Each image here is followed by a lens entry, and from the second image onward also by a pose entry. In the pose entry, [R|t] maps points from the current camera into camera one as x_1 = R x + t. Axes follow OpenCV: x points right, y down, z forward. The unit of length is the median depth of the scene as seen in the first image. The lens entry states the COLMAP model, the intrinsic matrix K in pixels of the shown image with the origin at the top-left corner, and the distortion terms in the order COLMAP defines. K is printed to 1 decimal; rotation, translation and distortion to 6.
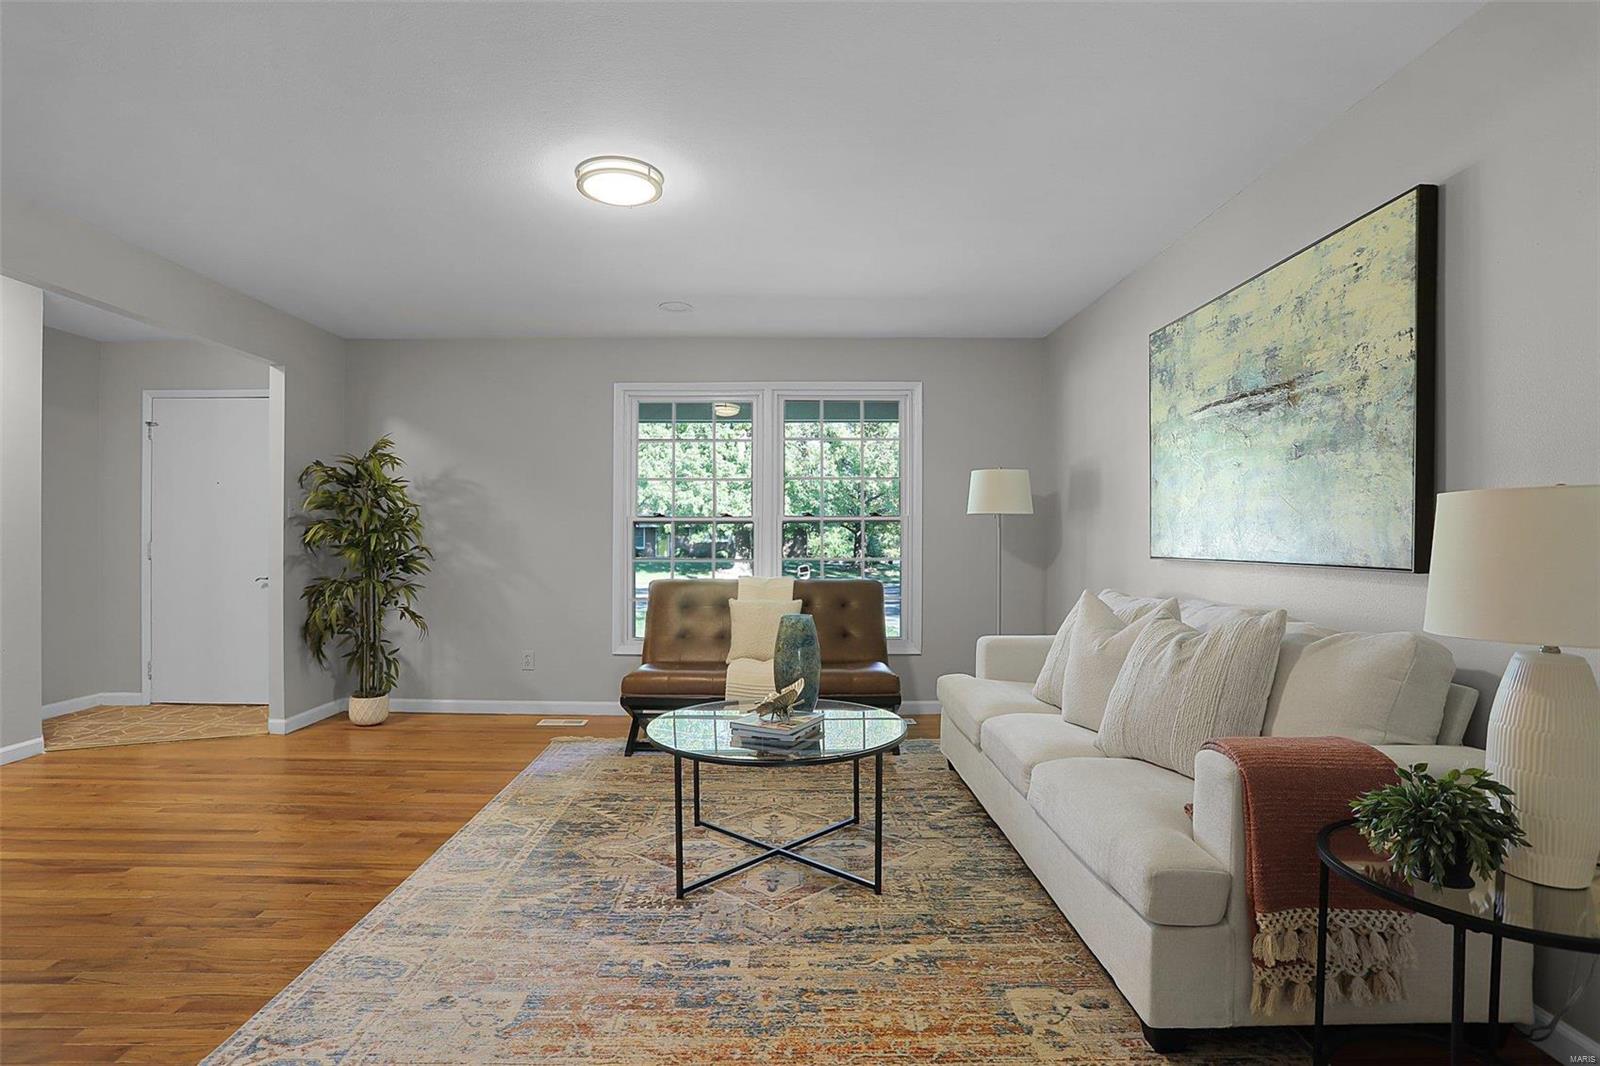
lens RADIAL K [[801.2, 0, 801.5], [0, 801.2, 538.4], [0, 0, 1]] dist [-0.066073, 0.031309]
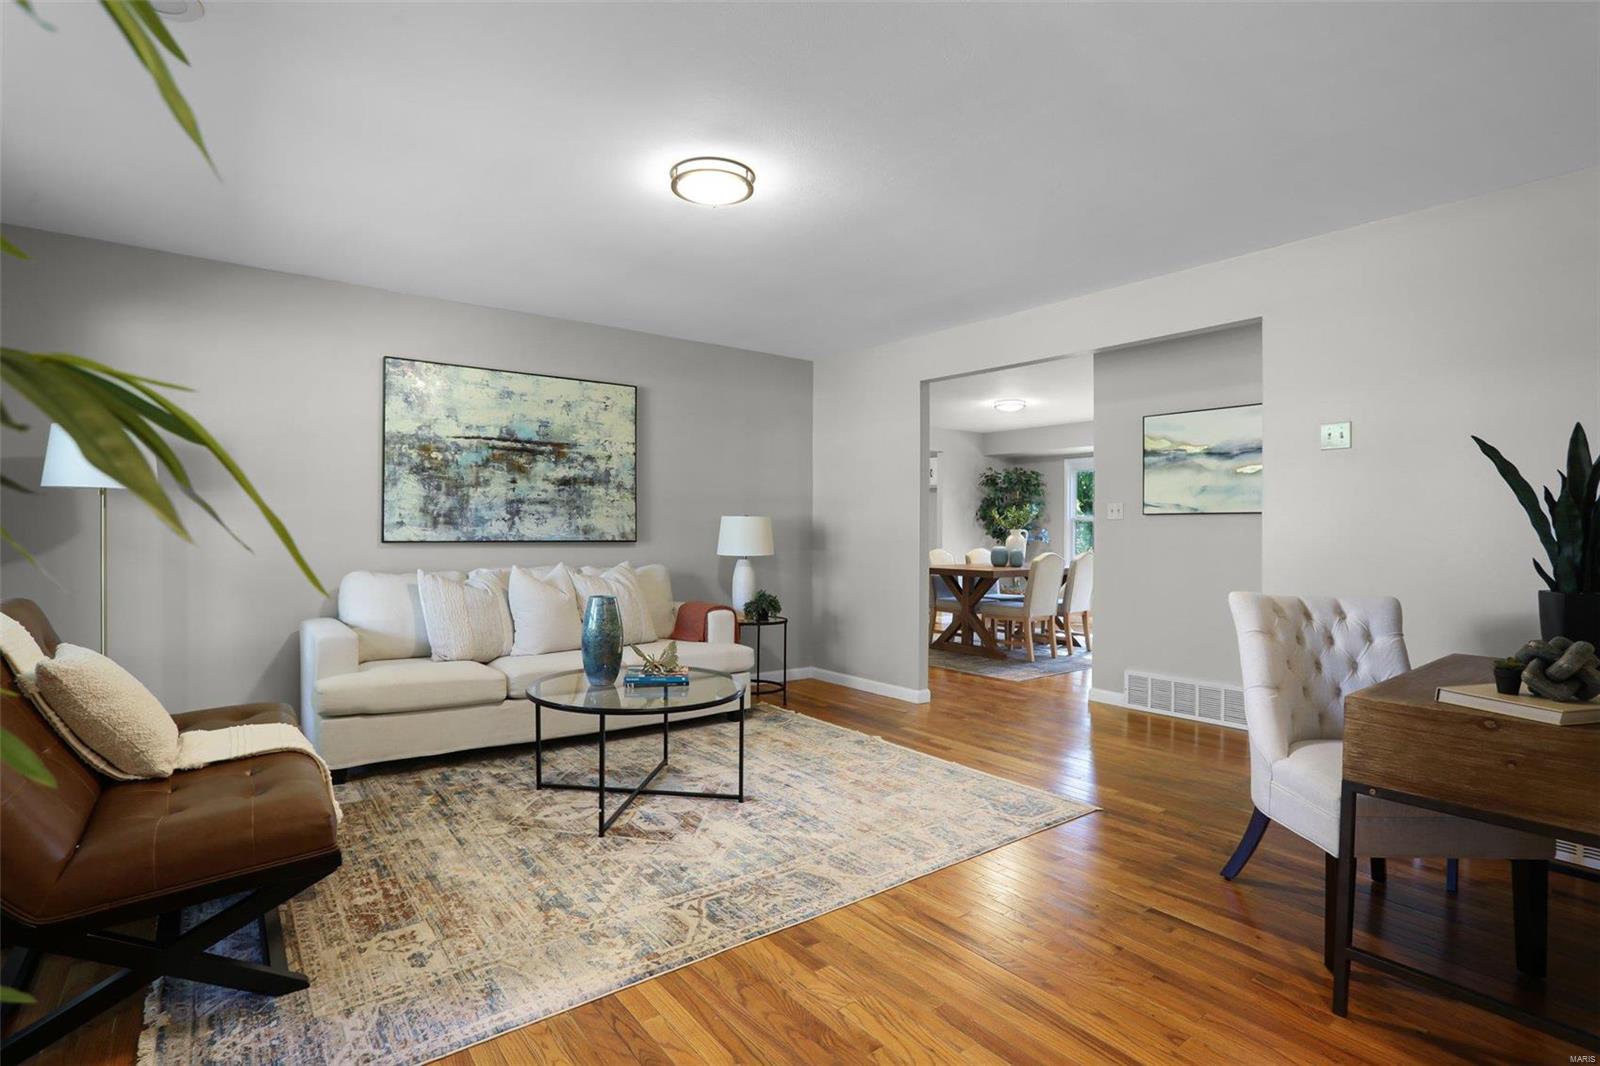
lens RADIAL K [[775.9, 0, 793.5], [0, 775.9, 535.3], [0, 0, 1]] dist [-0.069197, 0.027966]
pose [[-0.595245, -0.015544, 0.803394, -1.130867], [-0.011542, 0.999875, 0.010794, -0.007075], [-0.803461, -0.002848, -0.595351, 1.555944]]
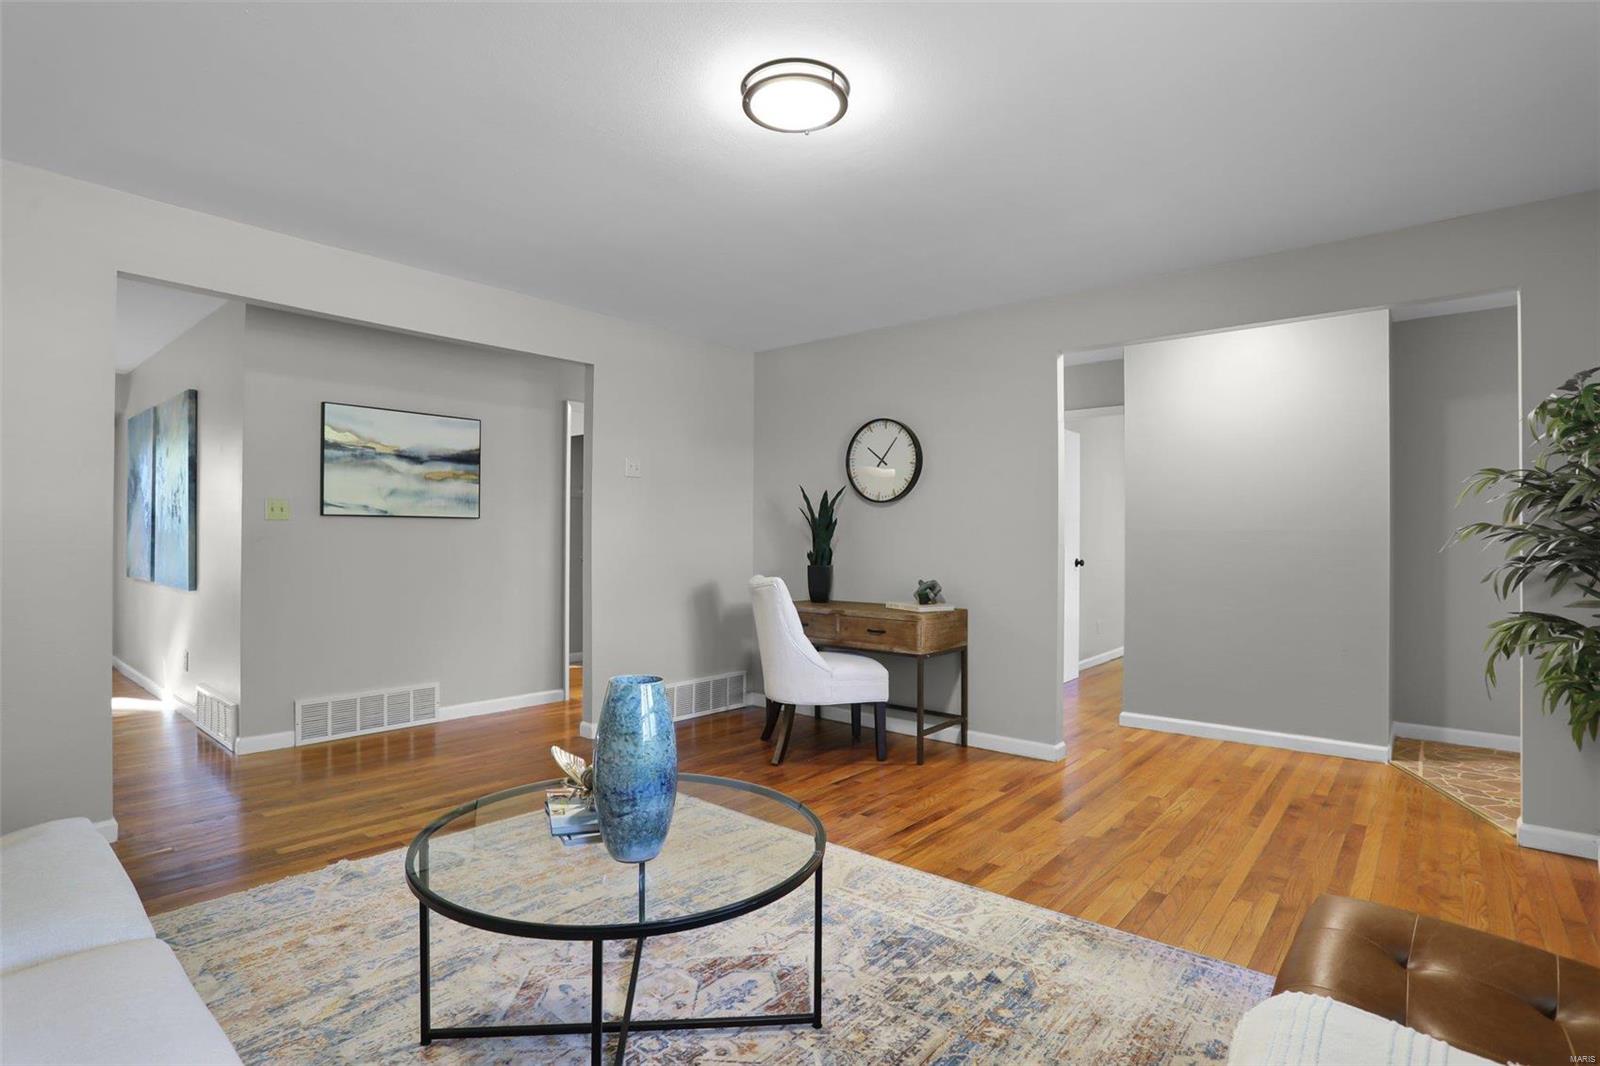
lens RADIAL K [[775.9, 0, 793.5], [0, 775.9, 535.3], [0, 0, 1]] dist [-0.069197, 0.027966]
pose [[-0.667593, -0.011914, -0.744432, 0.352398], [-0.009113, 0.999928, -0.007830, -0.001341], [0.744471, 0.001556, -0.667653, 1.565655]]
